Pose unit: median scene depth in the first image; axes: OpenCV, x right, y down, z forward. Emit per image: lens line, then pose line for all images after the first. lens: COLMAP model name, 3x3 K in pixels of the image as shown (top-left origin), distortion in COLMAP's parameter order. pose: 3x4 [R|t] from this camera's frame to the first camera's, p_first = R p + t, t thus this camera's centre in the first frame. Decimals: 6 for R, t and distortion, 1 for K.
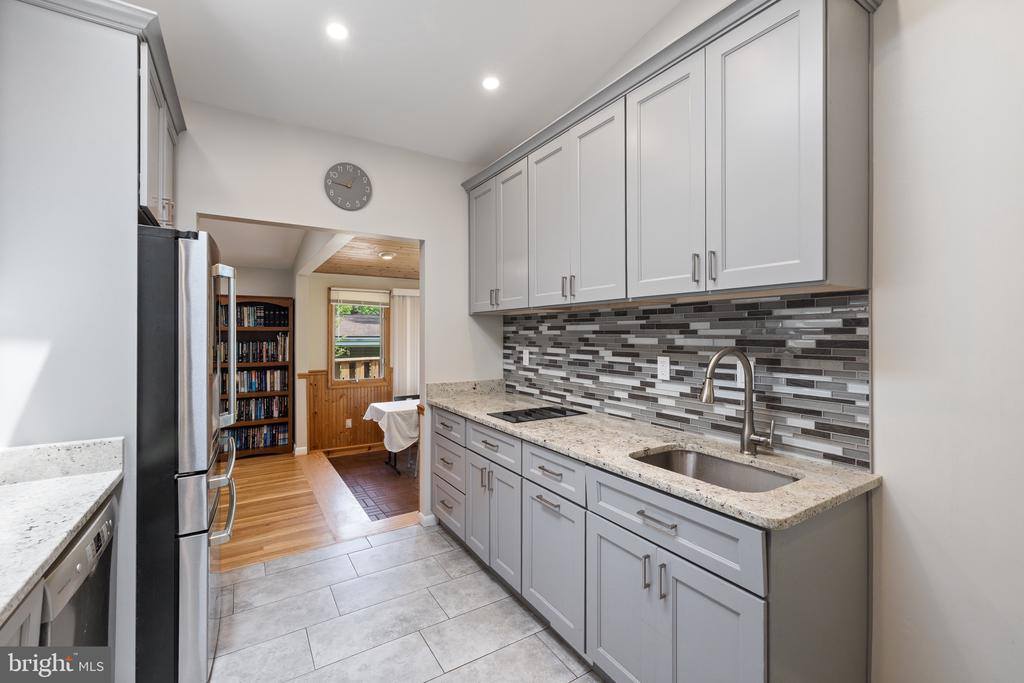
lens RADIAL K [[432.9, 0, 506.5], [0, 432.9, 338.8], [0, 0, 1]] dist [-0.001610, 0.000178]
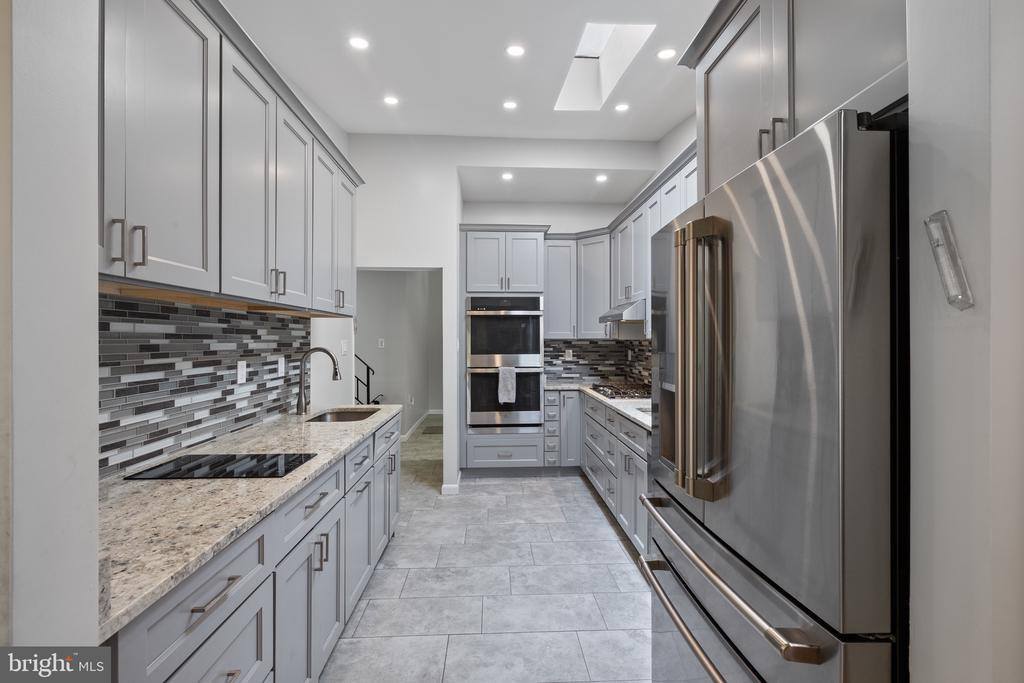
lens RADIAL K [[432.9, 0, 510.0], [0, 432.9, 338.5], [0, 0, 1]] dist [-0.001610, 0.000178]
pose [[-0.871537, -0.009996, 0.490227, -0.641504], [-0.007553, 0.999947, 0.006961, -0.022014], [-0.490271, 0.002364, -0.871567, 1.463857]]
